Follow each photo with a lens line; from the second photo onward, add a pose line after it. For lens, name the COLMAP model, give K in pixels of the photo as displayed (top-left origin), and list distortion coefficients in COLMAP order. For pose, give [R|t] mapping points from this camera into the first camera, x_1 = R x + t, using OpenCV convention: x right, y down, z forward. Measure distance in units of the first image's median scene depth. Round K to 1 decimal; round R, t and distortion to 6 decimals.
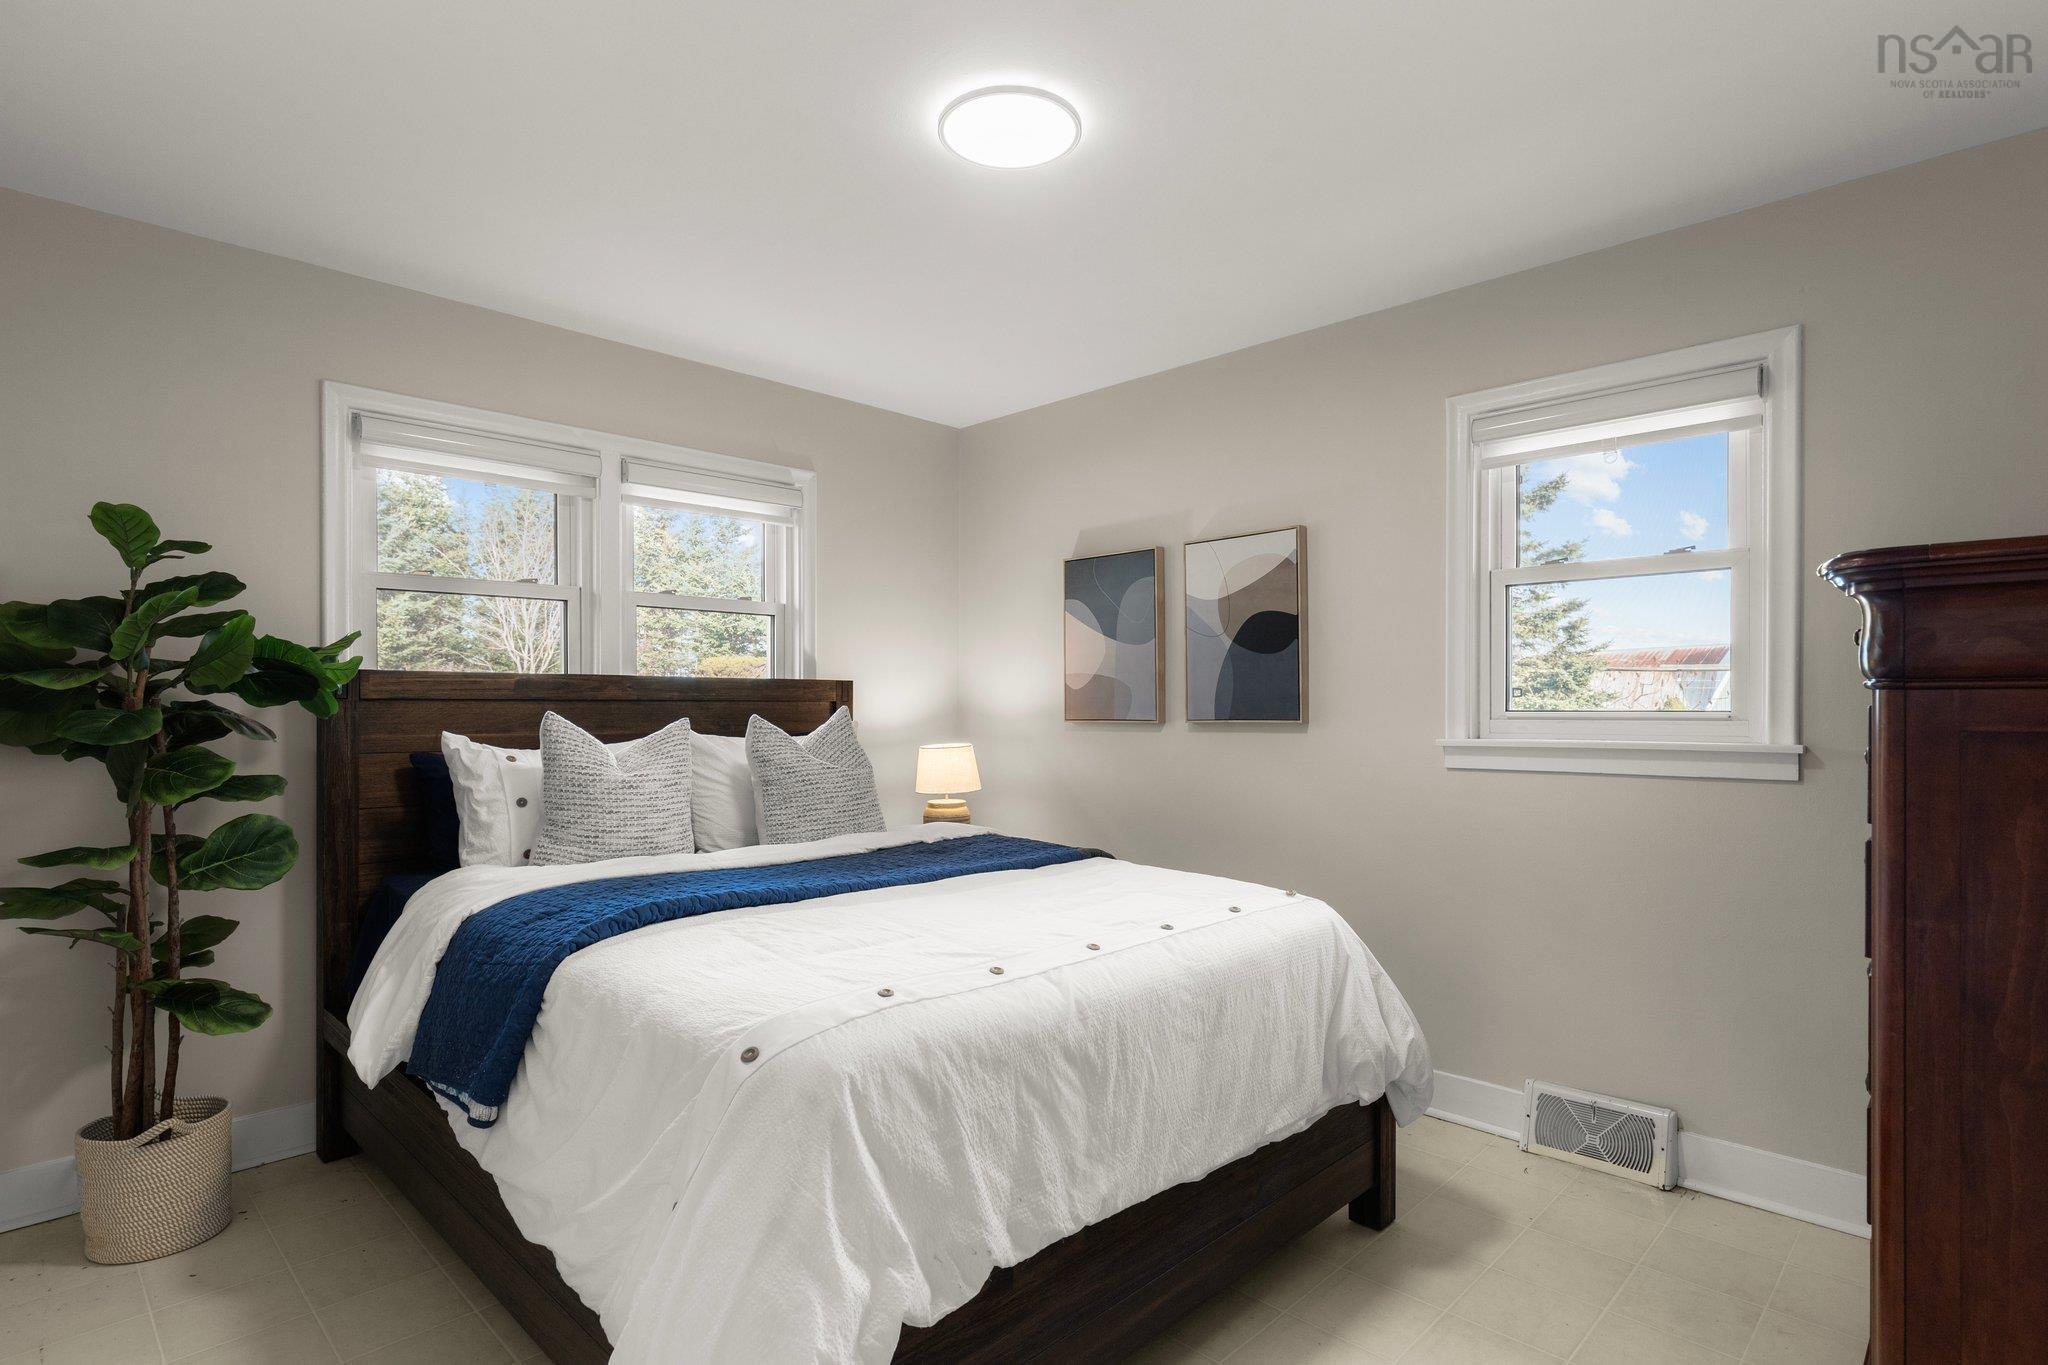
lens RADIAL K [[1064.2, 0, 980.0], [0, 1064.2, 704.2], [0, 0, 1]] dist [0.003103, 0.000360]
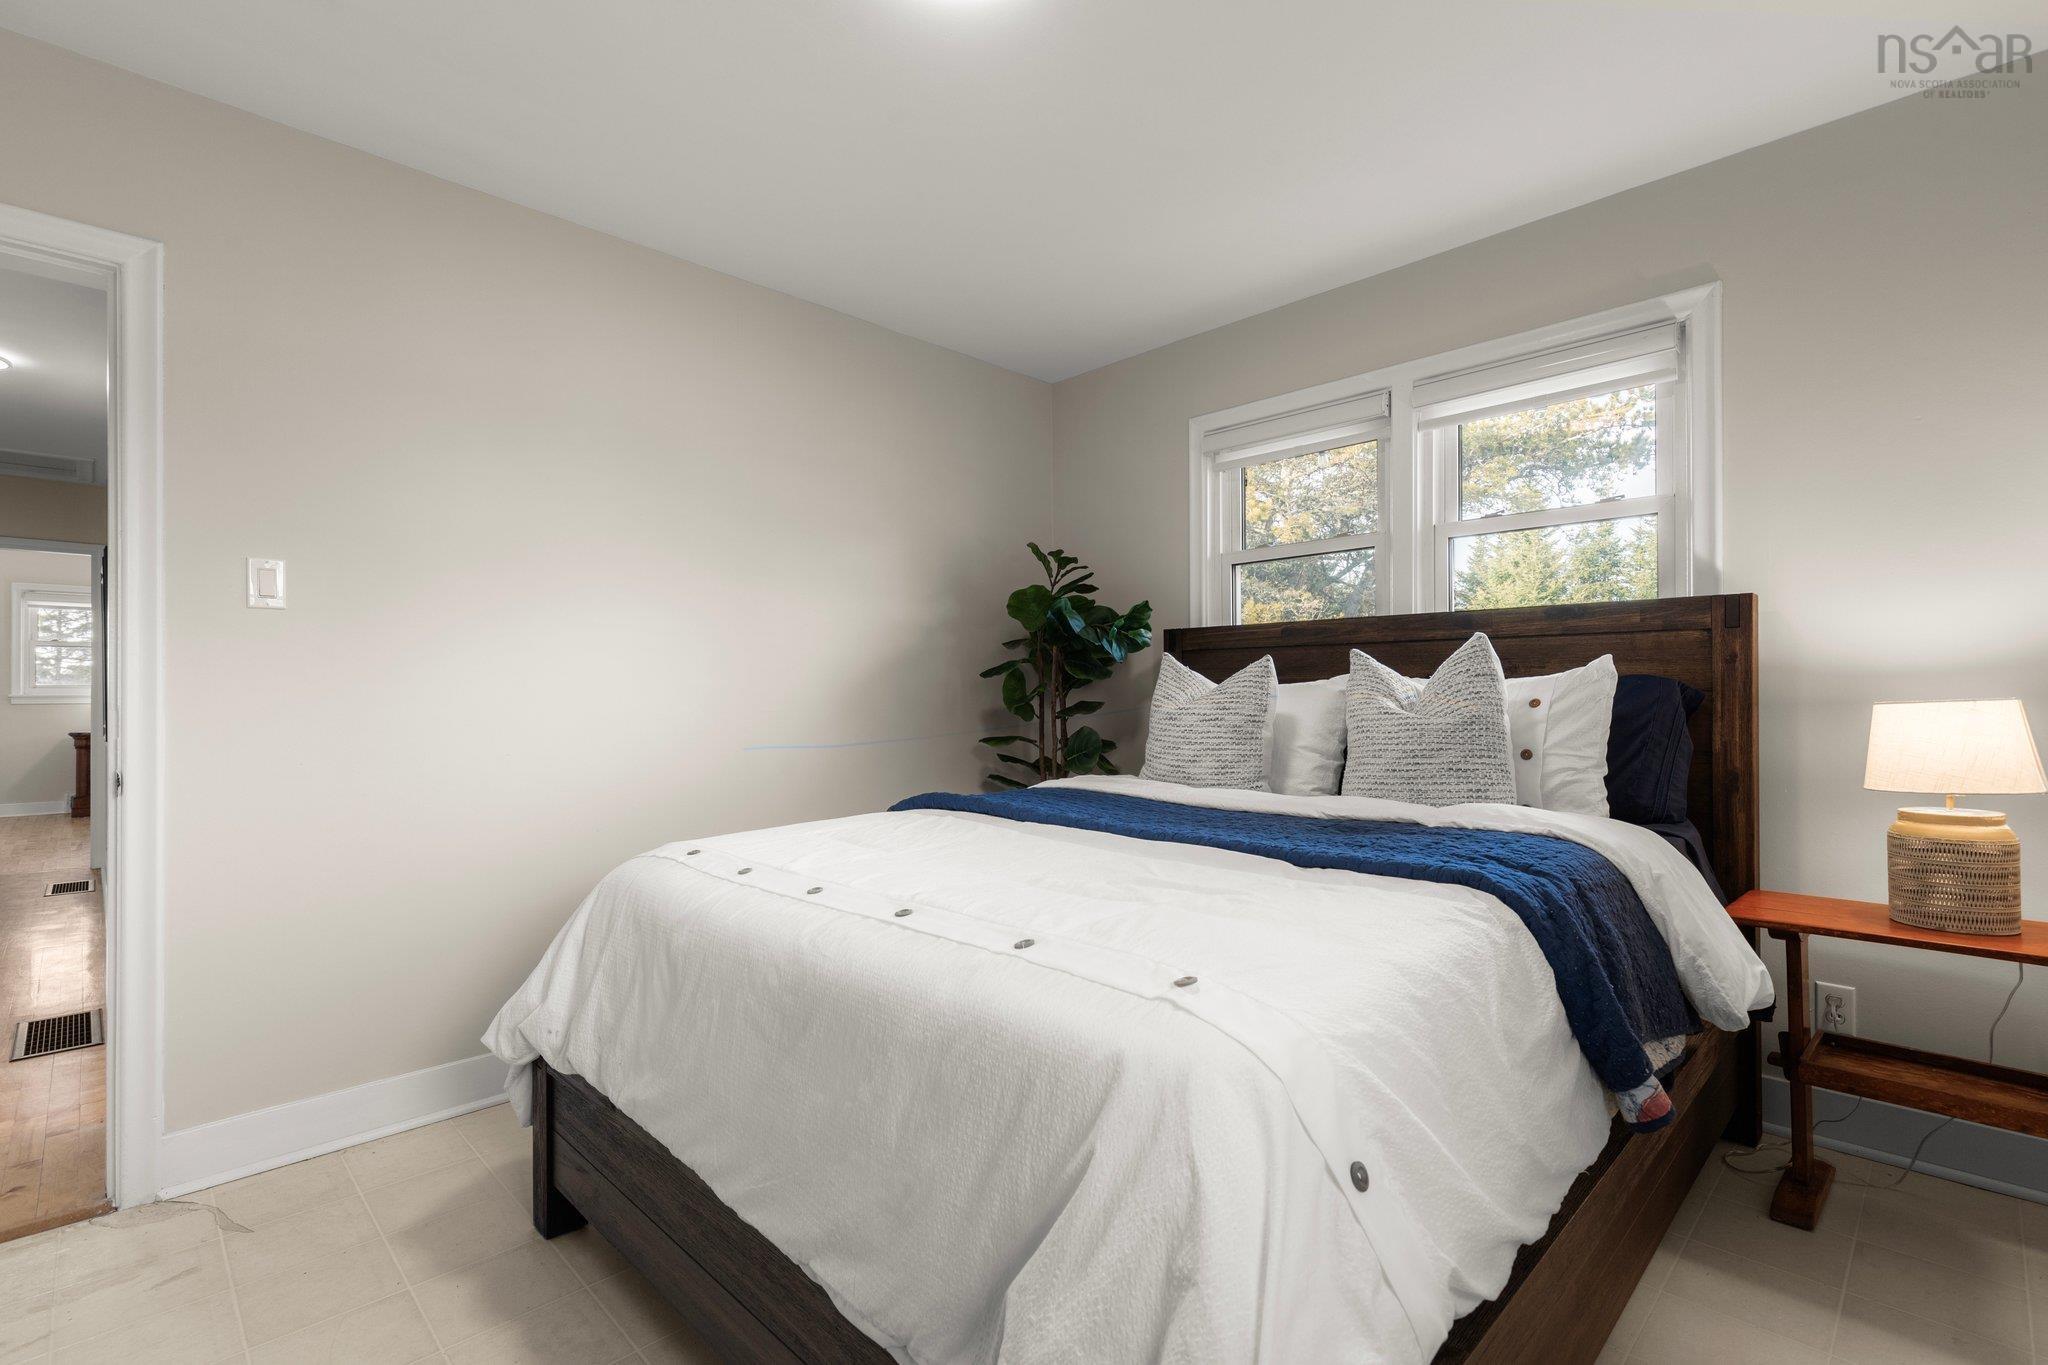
lens RADIAL K [[923.8, 0, 1024.0], [0, 923.8, 682.5], [0, 0, 1]] dist [-0.000103, 0.000005]
pose [[0.007312, -0.014041, -0.999875, 0.411900], [0.002923, 0.999897, -0.014020, 0.036463], [0.999969, -0.002820, 0.007352, 0.568863]]
